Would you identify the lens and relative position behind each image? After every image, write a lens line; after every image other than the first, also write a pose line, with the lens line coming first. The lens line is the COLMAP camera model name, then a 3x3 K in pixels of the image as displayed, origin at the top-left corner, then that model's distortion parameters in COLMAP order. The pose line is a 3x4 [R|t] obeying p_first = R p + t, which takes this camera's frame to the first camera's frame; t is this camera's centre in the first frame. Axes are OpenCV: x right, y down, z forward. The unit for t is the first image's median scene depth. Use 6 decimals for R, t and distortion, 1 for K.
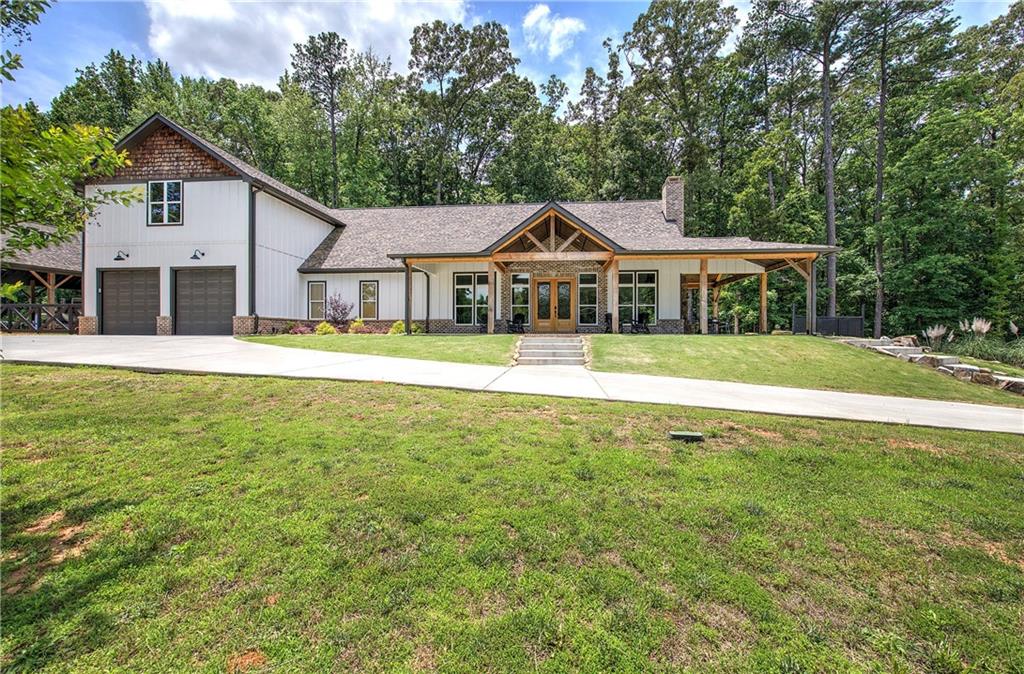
lens RADIAL K [[430.5, 0, 512.0], [0, 430.5, 337.0], [0, 0, 1]] dist [-0.000589, 0.000414]
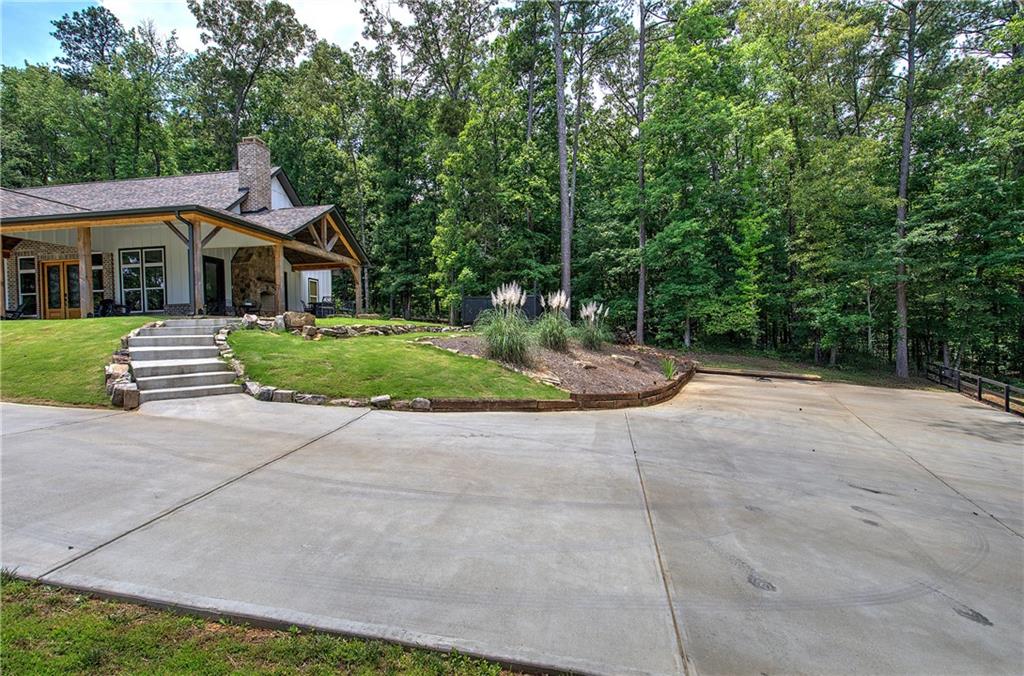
lens RADIAL K [[457.2, 0, 512.0], [0, 457.2, 338.0], [0, 0, 1]] dist [0.000880, 0.000462]
pose [[0.998914, -0.031754, -0.034089, 1.037083], [0.031833, 0.999492, 0.001799, 0.044087], [0.034014, -0.002882, 0.999417, 0.128332]]
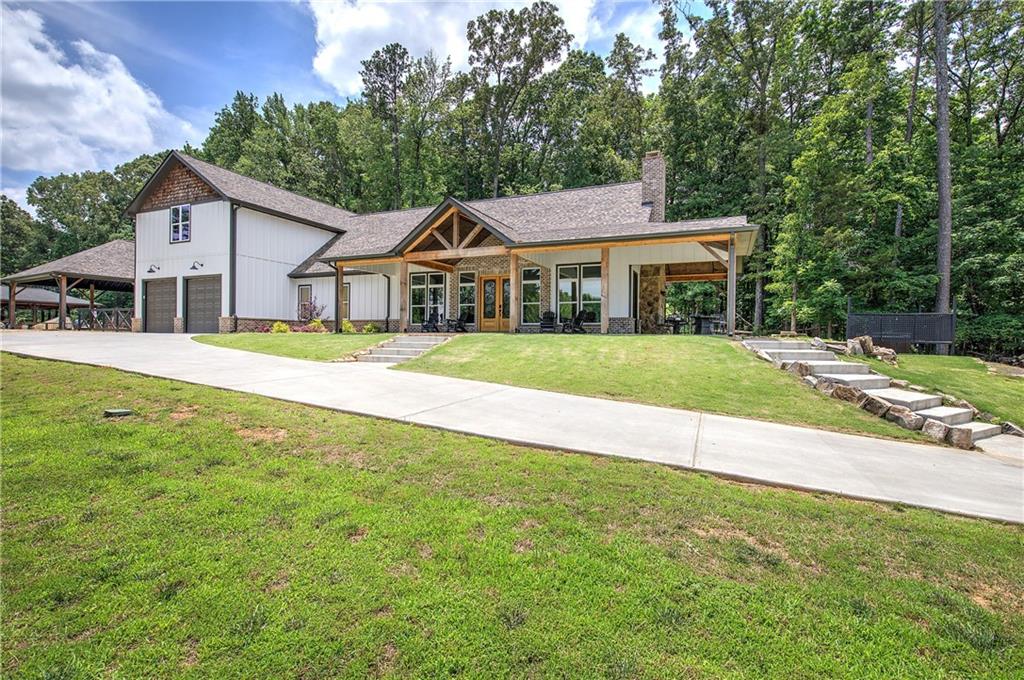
lens RADIAL K [[469.5, 0, 512.0], [0, 469.5, 340.0], [0, 0, 1]] dist [0.003728, -0.000058]
pose [[0.951664, 0.008751, -0.307016, 0.453862], [-0.009119, 0.999958, 0.000234, 0.005645], [0.307005, 0.002577, 0.951704, 0.027644]]
